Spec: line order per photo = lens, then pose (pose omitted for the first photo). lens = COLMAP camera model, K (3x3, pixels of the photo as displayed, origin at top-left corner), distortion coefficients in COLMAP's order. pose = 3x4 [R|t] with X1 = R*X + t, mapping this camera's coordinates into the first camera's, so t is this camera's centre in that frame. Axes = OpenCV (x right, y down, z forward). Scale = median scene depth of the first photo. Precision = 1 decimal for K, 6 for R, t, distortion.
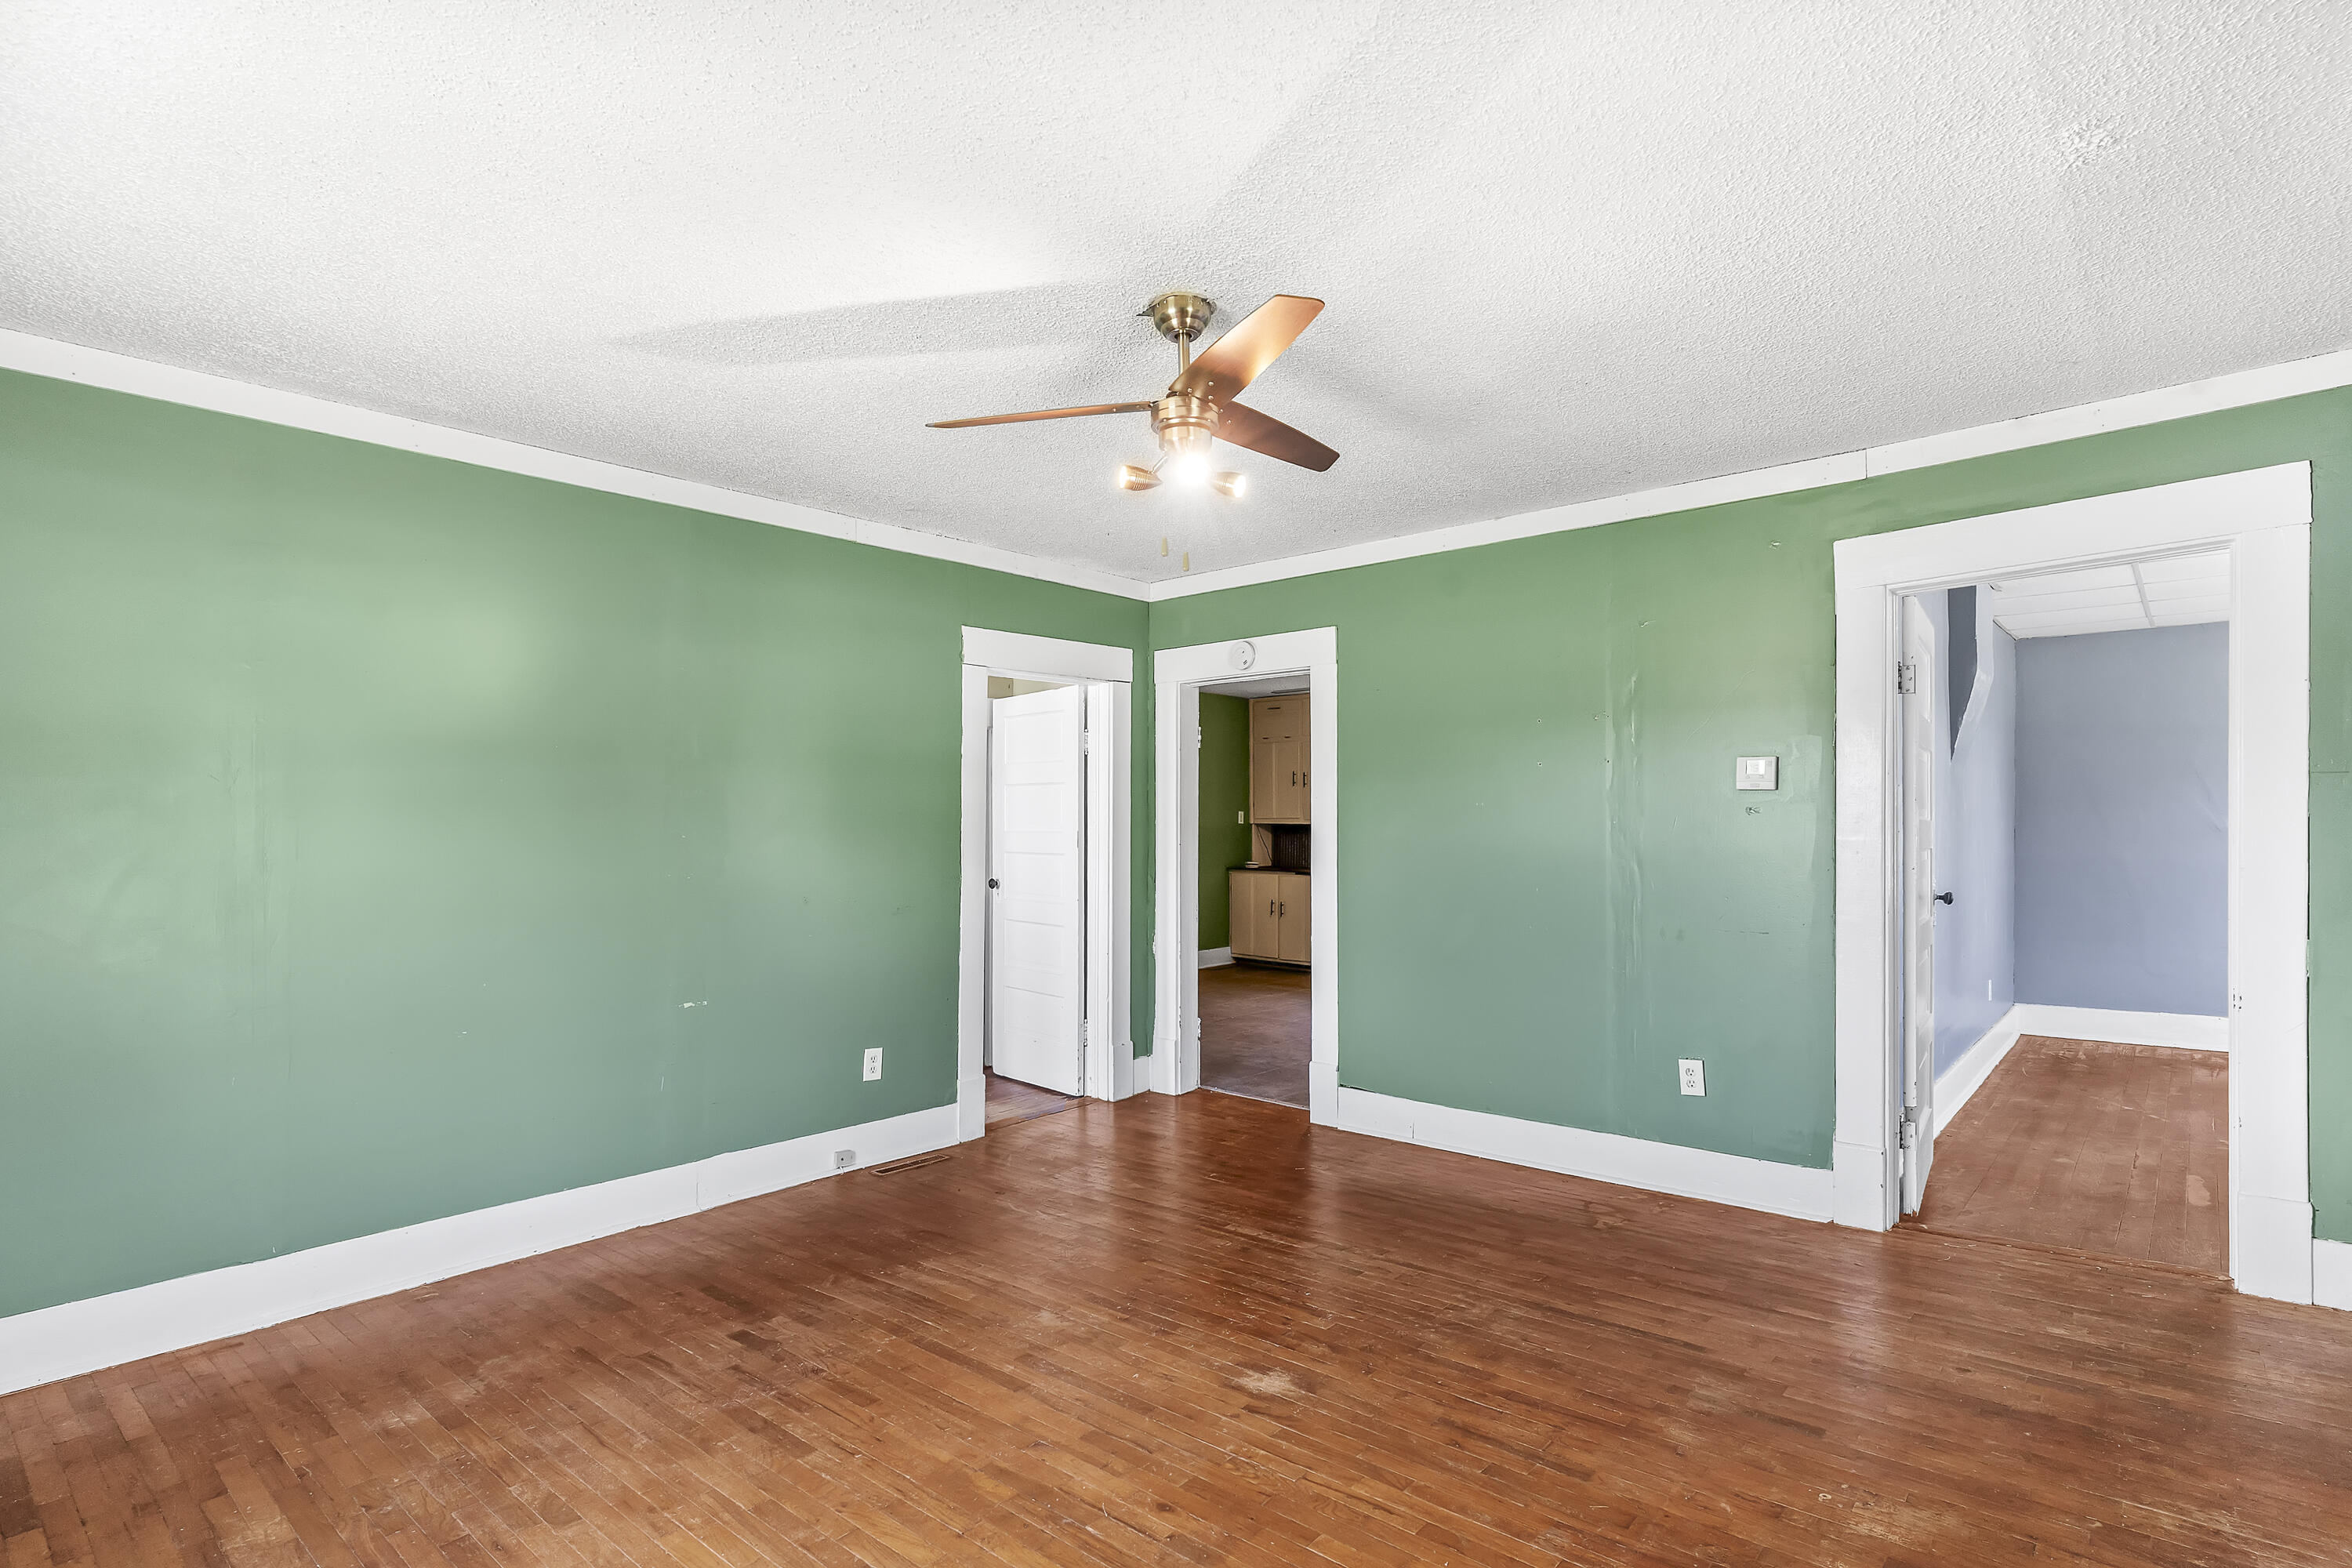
lens RADIAL K [[1151.9, 0, 1139.8], [0, 1151.9, 832.9], [0, 0, 1]] dist [0.004066, -0.000946]
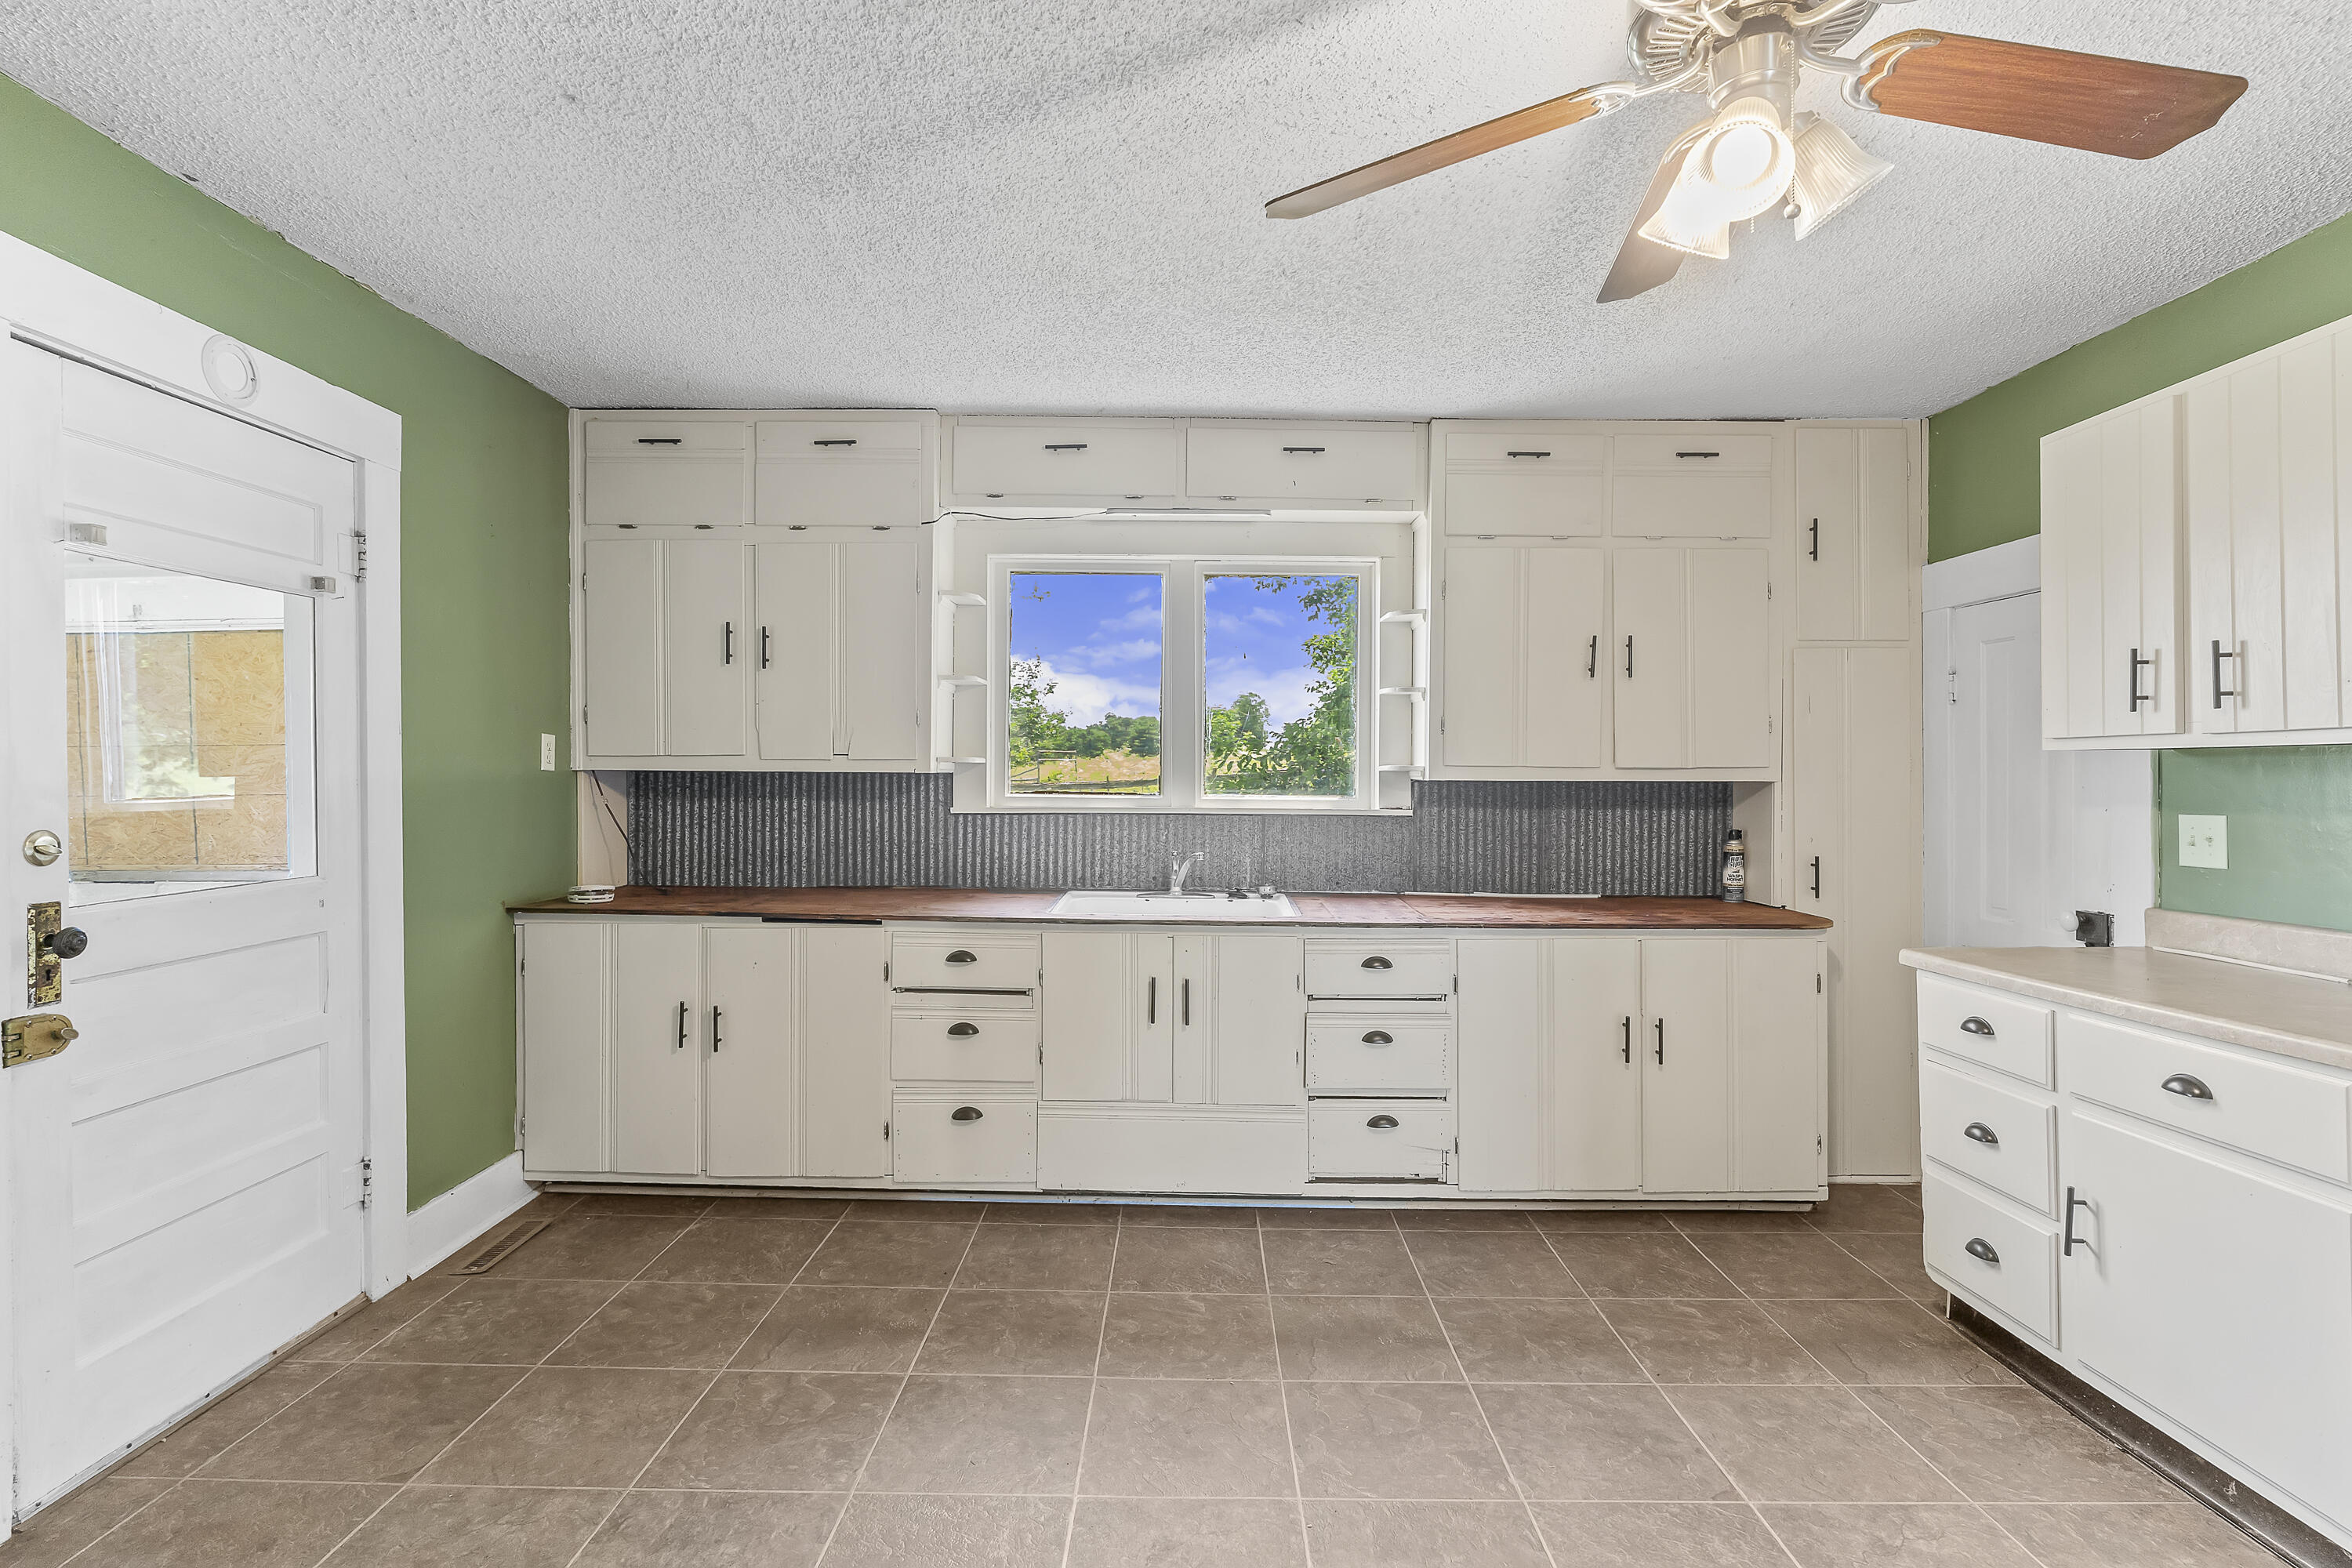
lens RADIAL K [[1151.9, 0, 1192.5], [0, 1151.9, 768.0], [0, 0, 1]] dist [0.004066, -0.000946]
pose [[0.743225, 0.004026, 0.669029, 0.009746], [0.003803, 0.999940, -0.010242, -0.014972], [-0.669030, 0.010157, 0.743166, 2.088333]]
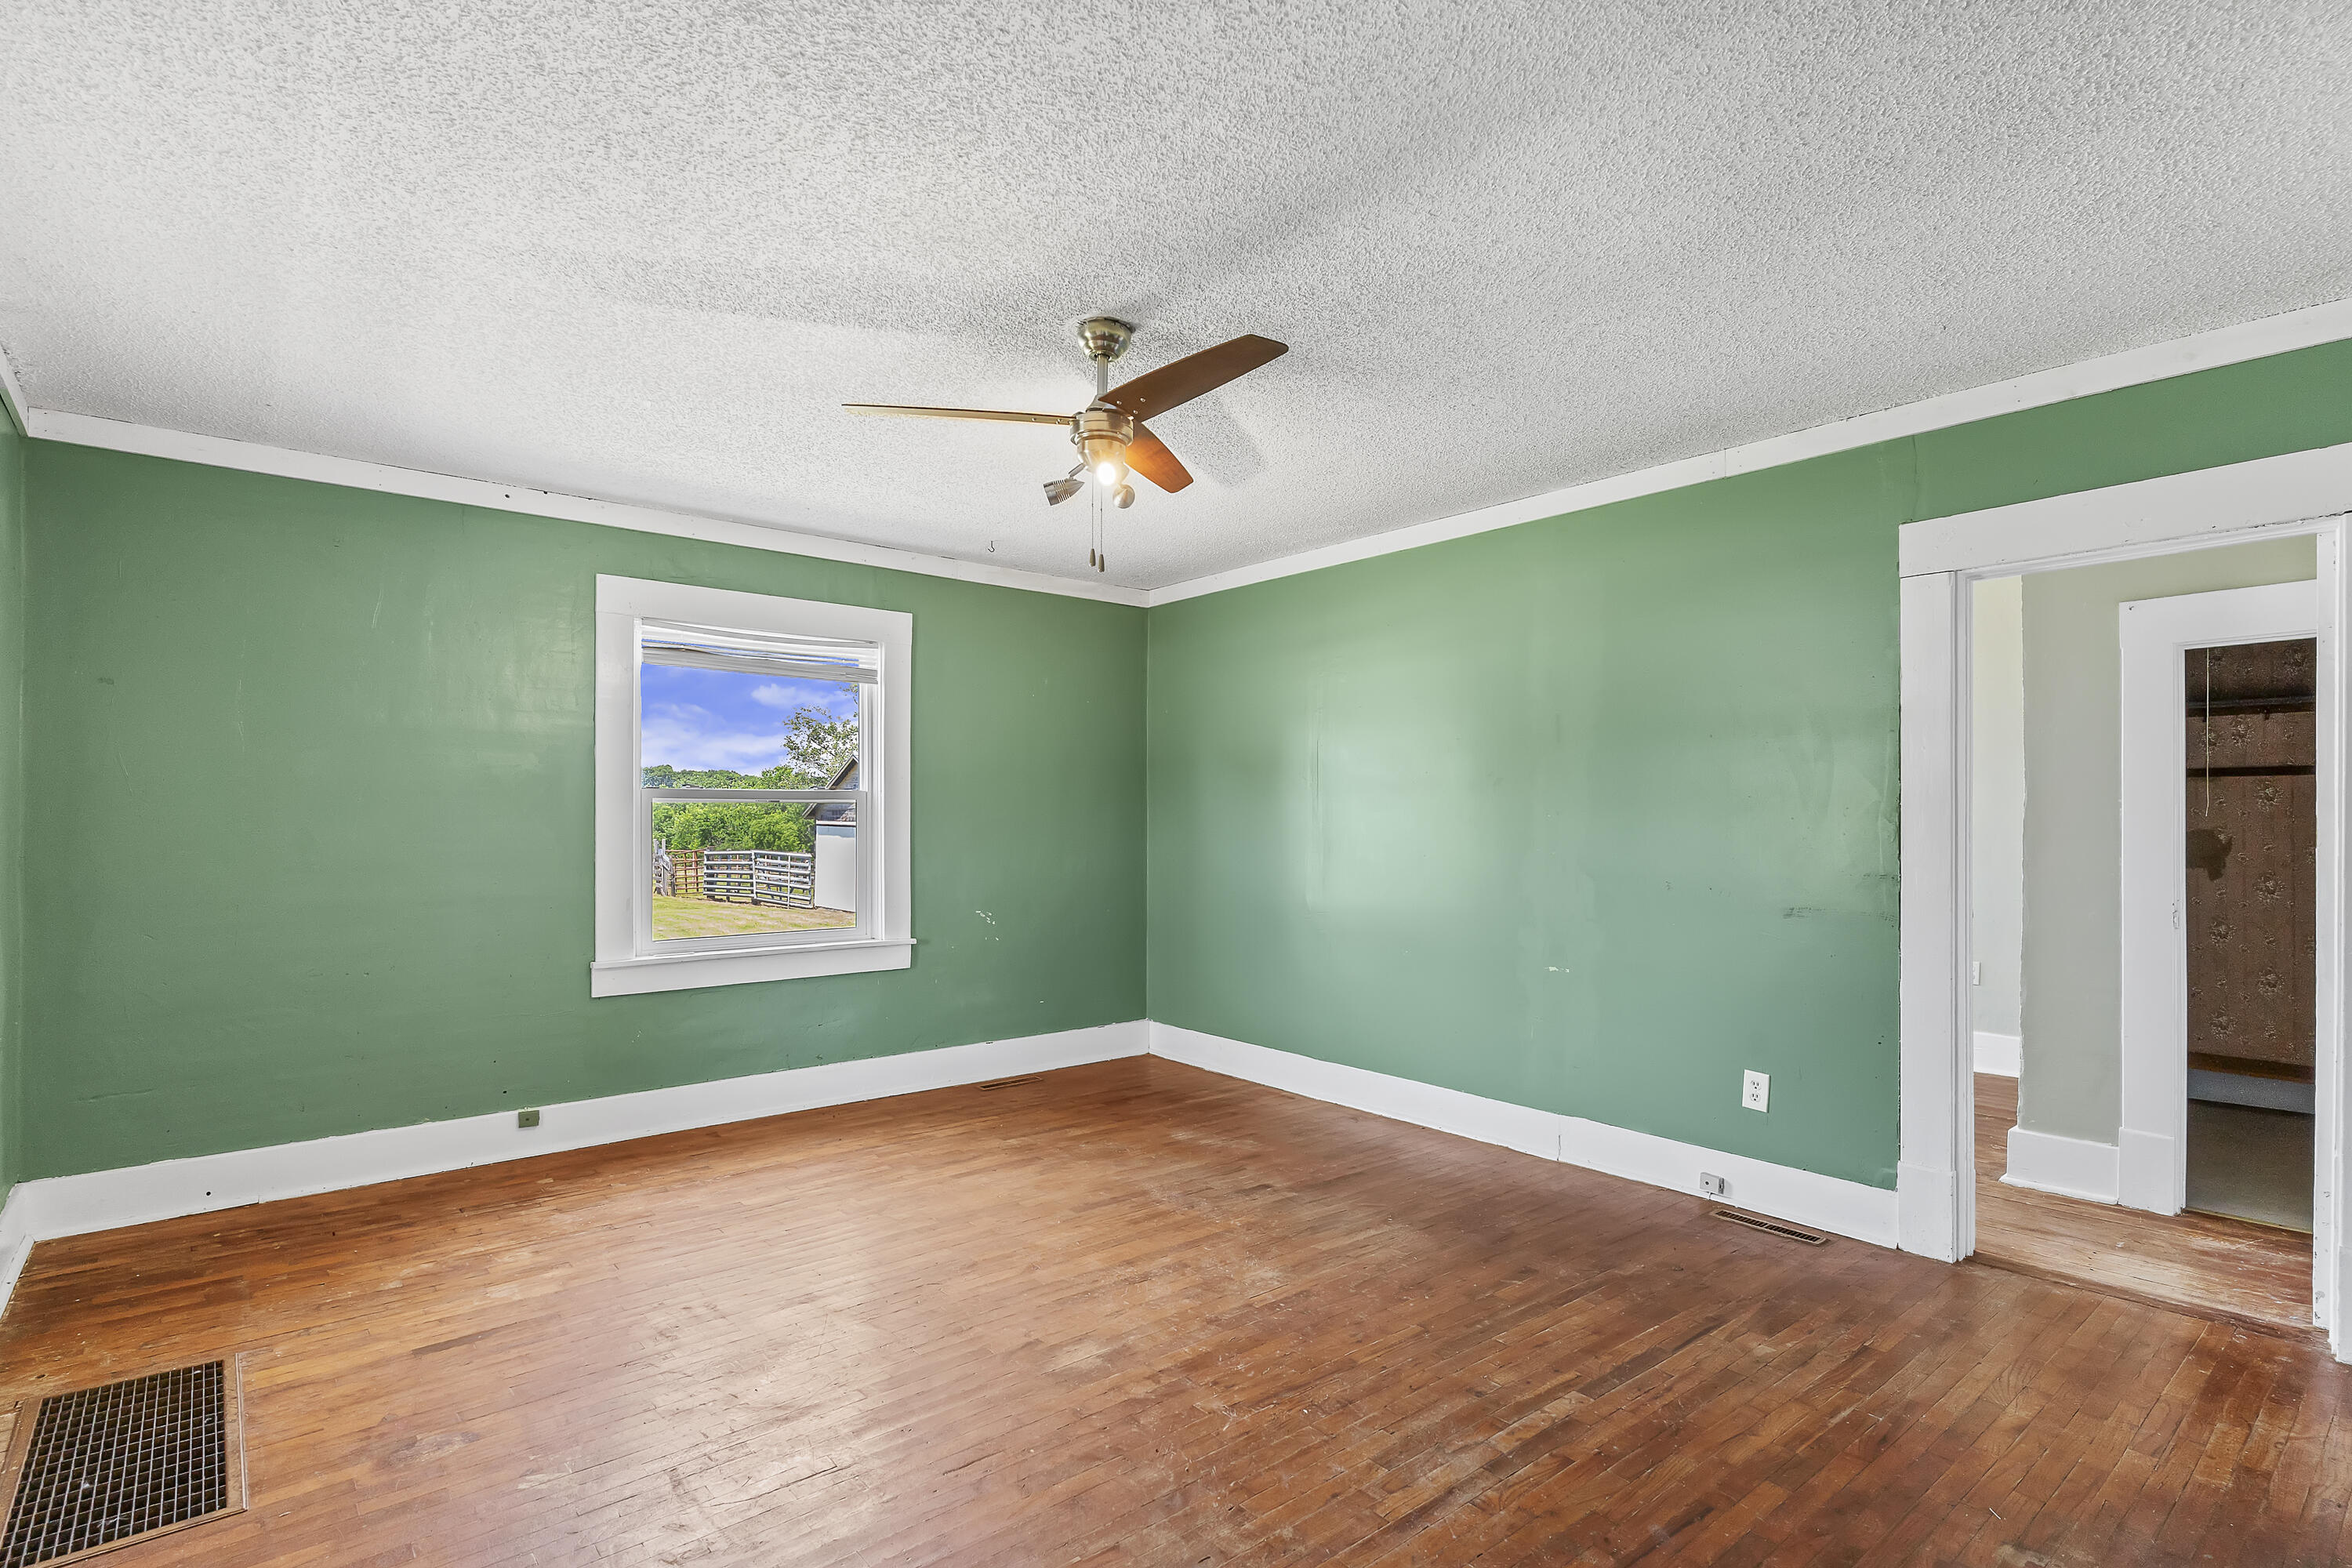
lens RADIAL K [[1151.9, 0, 1229.0], [0, 1151.9, 811.1], [0, 0, 1]] dist [0.004066, -0.000946]
pose [[-0.113209, 0.004765, -0.993560, 0.855348], [-0.003466, 0.999981, 0.005191, -0.003445], [0.993565, 0.004031, -0.113190, 0.969467]]
